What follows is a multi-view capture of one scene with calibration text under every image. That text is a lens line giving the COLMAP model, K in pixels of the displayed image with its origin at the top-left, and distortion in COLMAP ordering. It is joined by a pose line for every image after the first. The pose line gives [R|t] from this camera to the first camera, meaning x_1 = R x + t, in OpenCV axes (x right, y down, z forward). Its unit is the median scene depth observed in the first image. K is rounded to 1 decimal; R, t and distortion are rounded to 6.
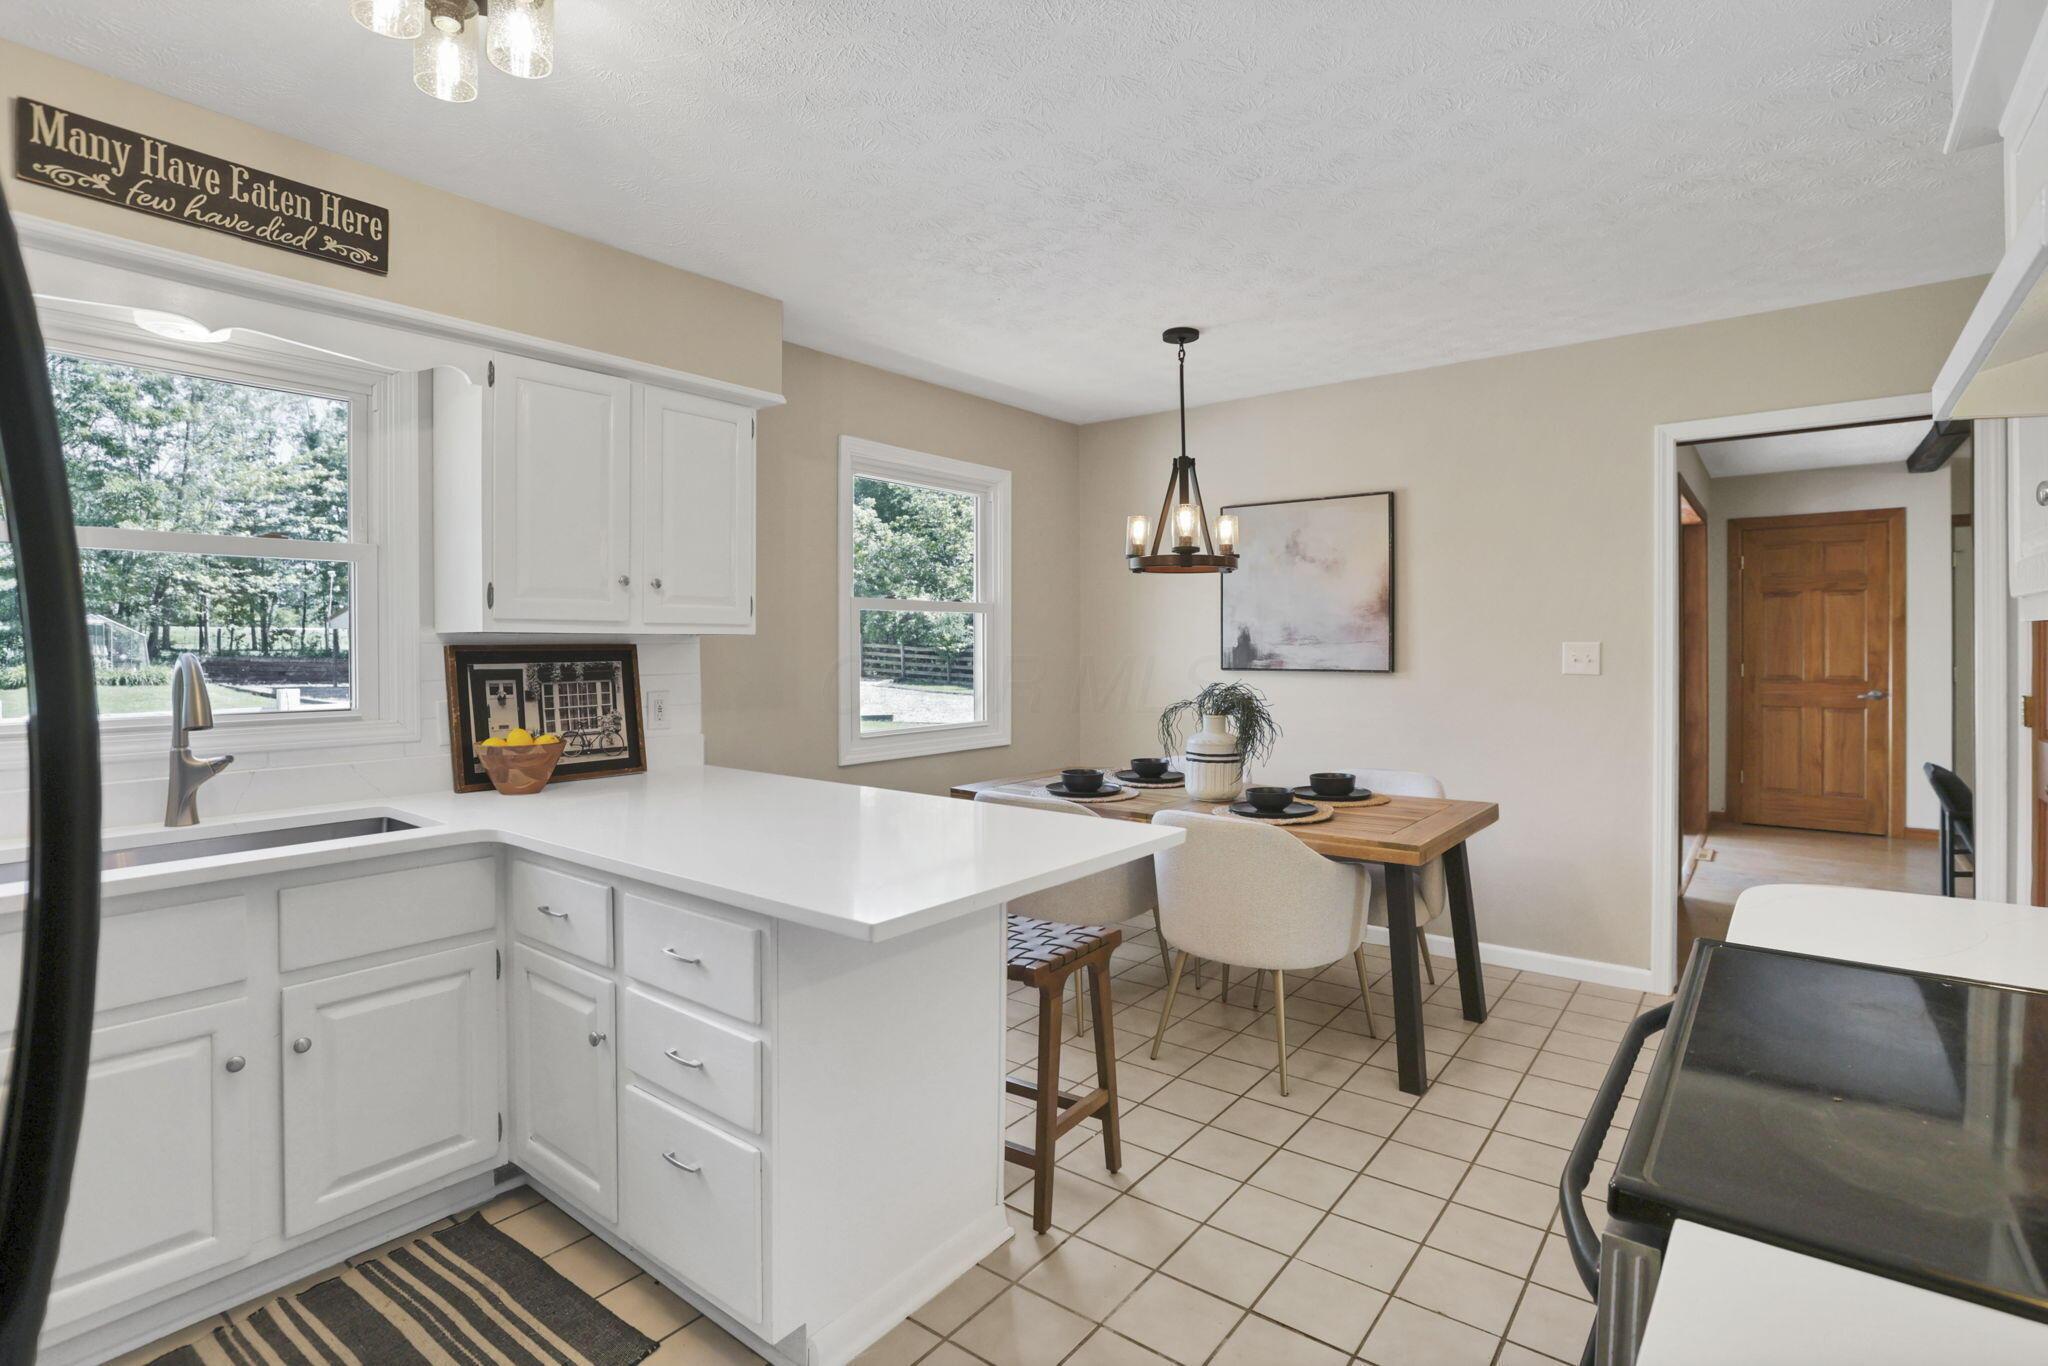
lens RADIAL K [[978.3, 0, 1026.7], [0, 978.3, 639.8], [0, 0, 1]] dist [-0.026397, 0.002956]
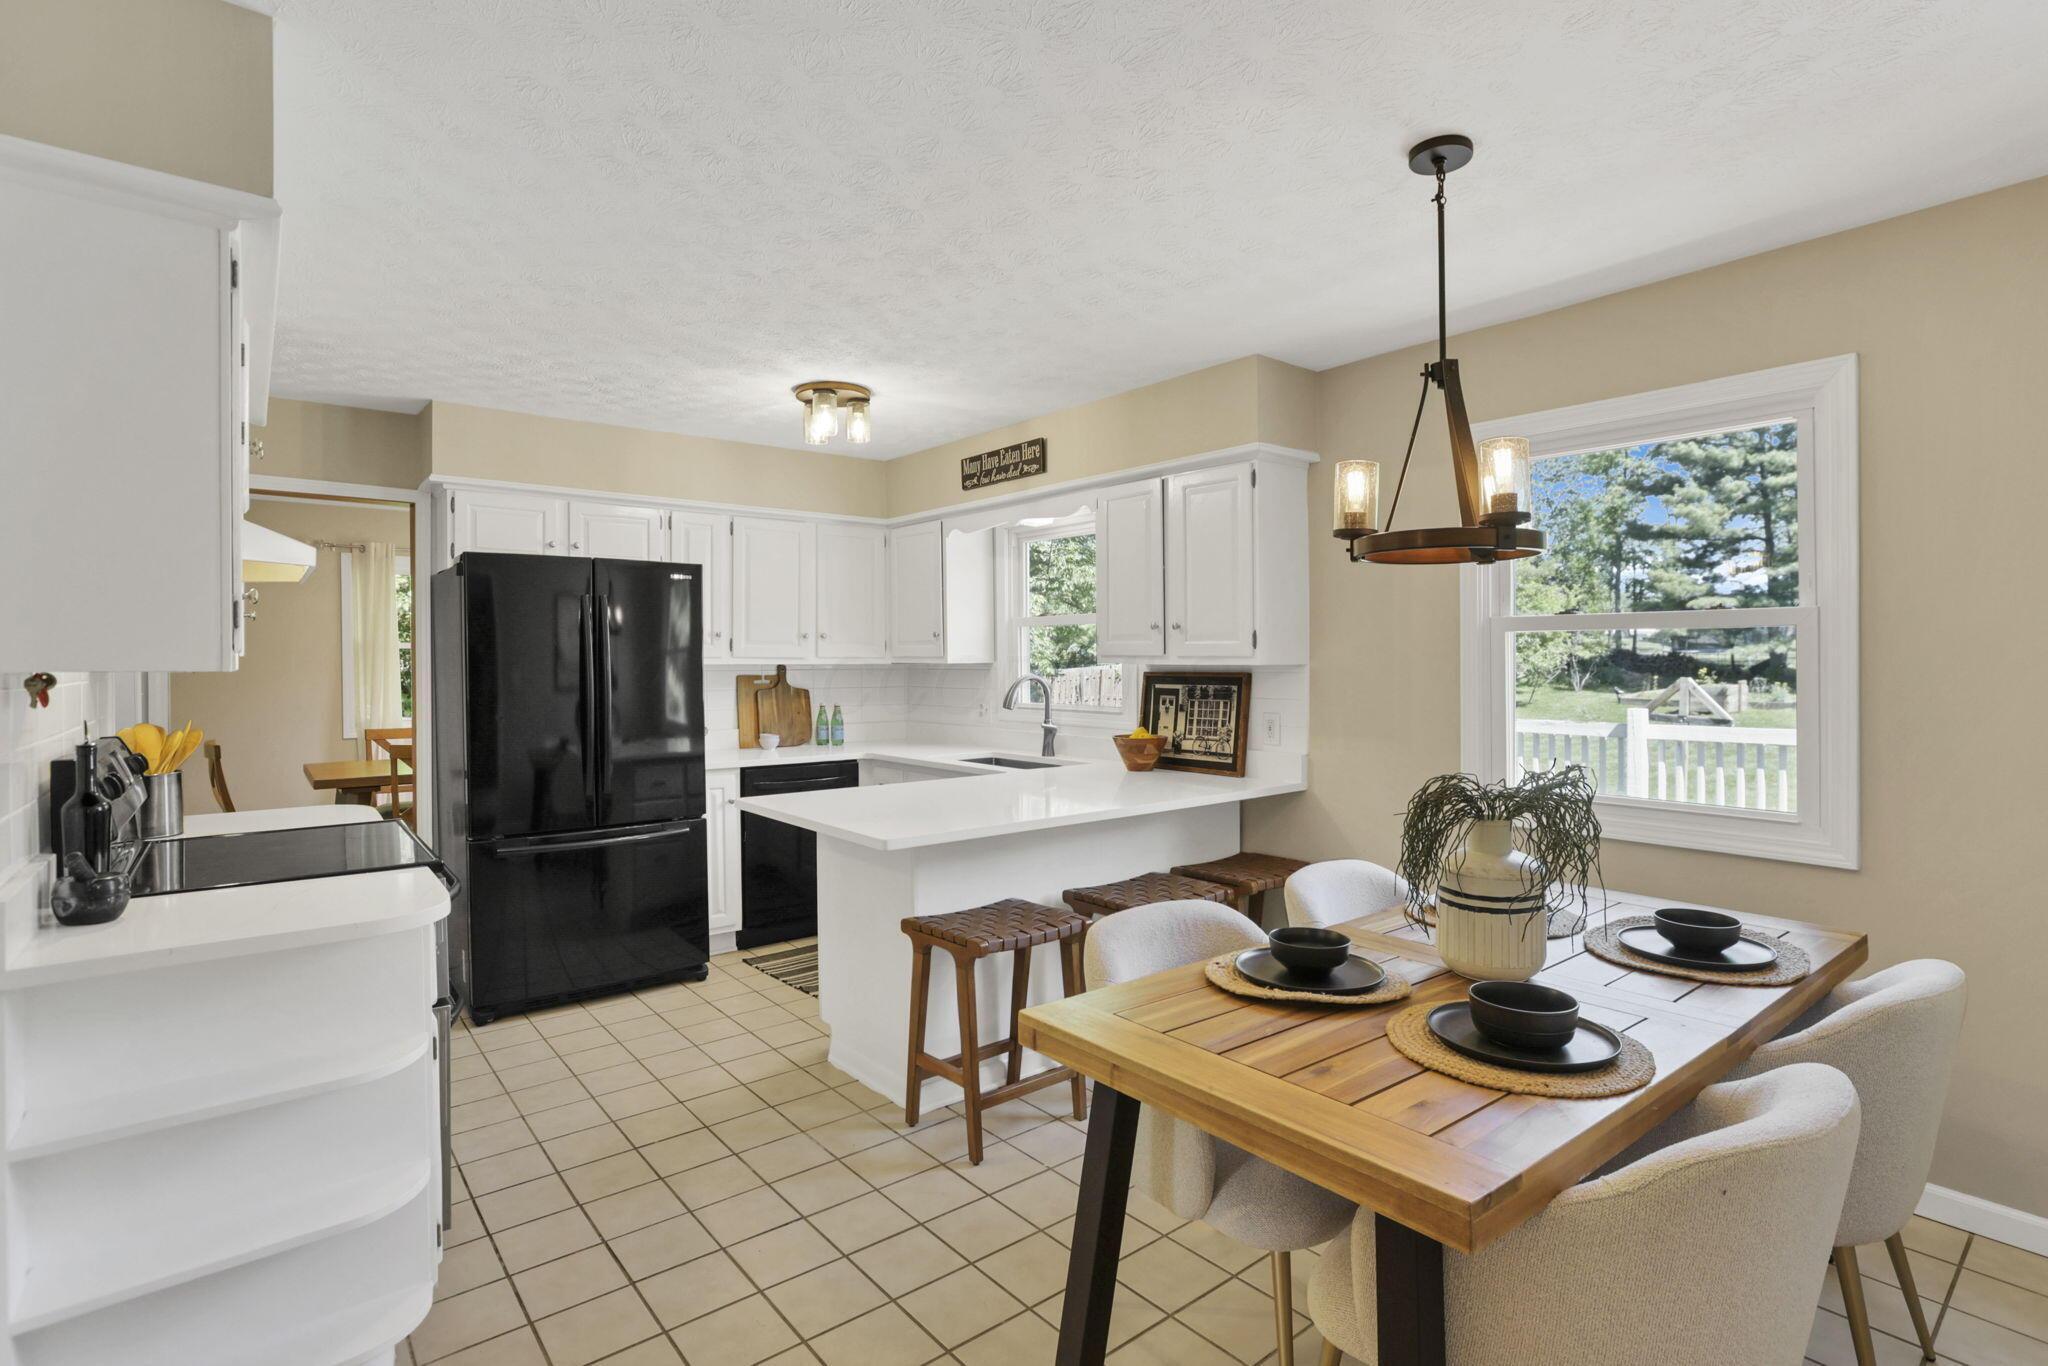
lens RADIAL K [[978.3, 0, 1024.9], [0, 978.3, 678.8], [0, 0, 1]] dist [-0.026397, 0.002956]
pose [[-0.235518, 0.005994, -0.971851, 0.937705], [-0.004313, 0.999965, 0.007213, 0.005882], [0.971860, 0.005890, -0.235484, 1.120723]]
